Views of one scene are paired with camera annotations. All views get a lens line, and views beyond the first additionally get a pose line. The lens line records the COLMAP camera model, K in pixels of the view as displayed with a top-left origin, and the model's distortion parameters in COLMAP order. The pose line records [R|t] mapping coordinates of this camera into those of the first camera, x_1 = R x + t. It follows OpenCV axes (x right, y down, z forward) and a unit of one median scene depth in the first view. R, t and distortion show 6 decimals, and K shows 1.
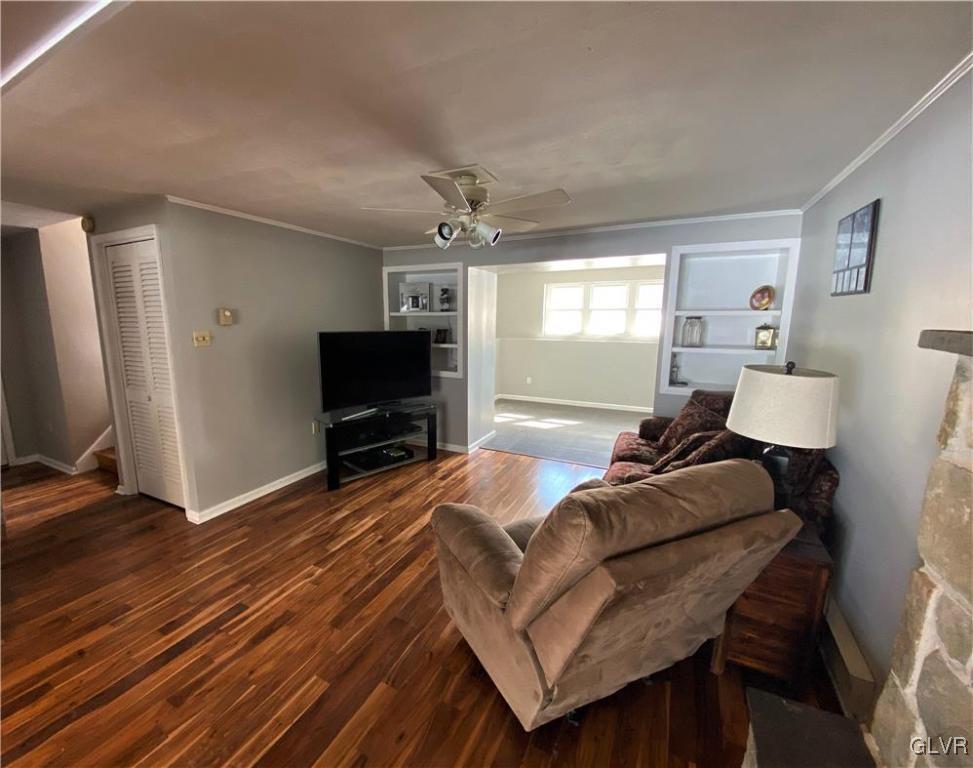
lens RADIAL K [[421.9, 0, 456.6], [0, 421.9, 383.4], [0, 0, 1]] dist [-0.003842, -0.000356]
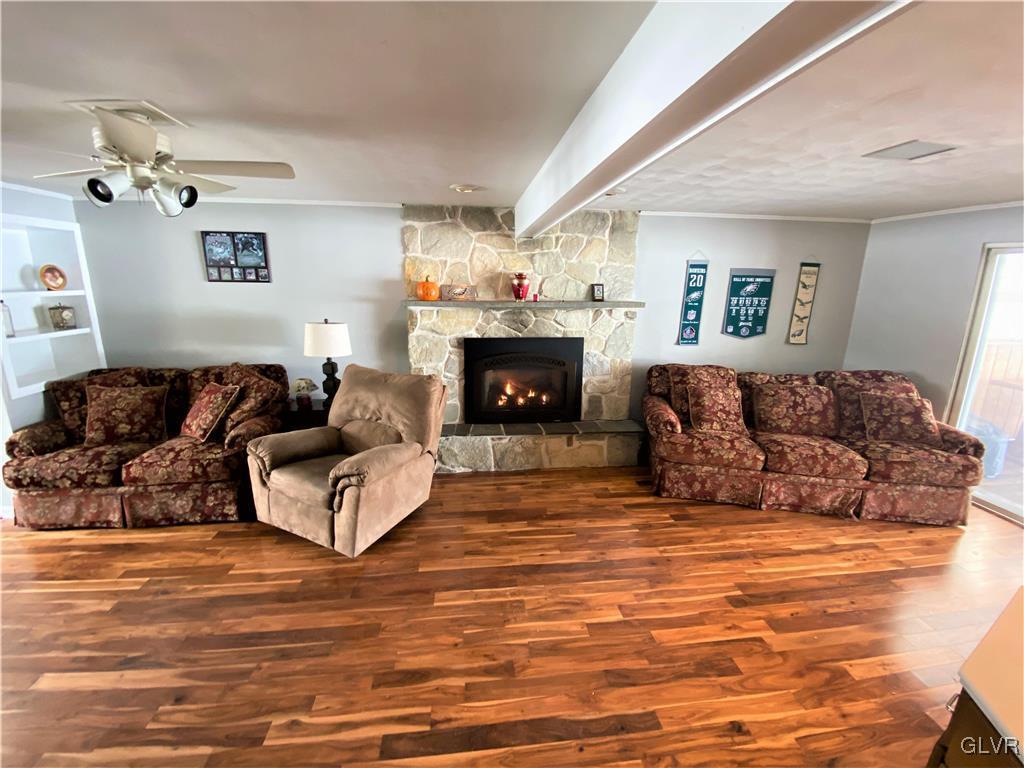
lens RADIAL K [[413.1, 0, 505.8], [0, 413.1, 383.1], [0, 0, 1]] dist [0.012197, -0.012446]
pose [[-0.552232, -0.201613, 0.808945, -1.093751], [0.130315, 0.937516, 0.322616, -0.225612], [-0.823443, 0.283577, -0.491453, 1.049551]]
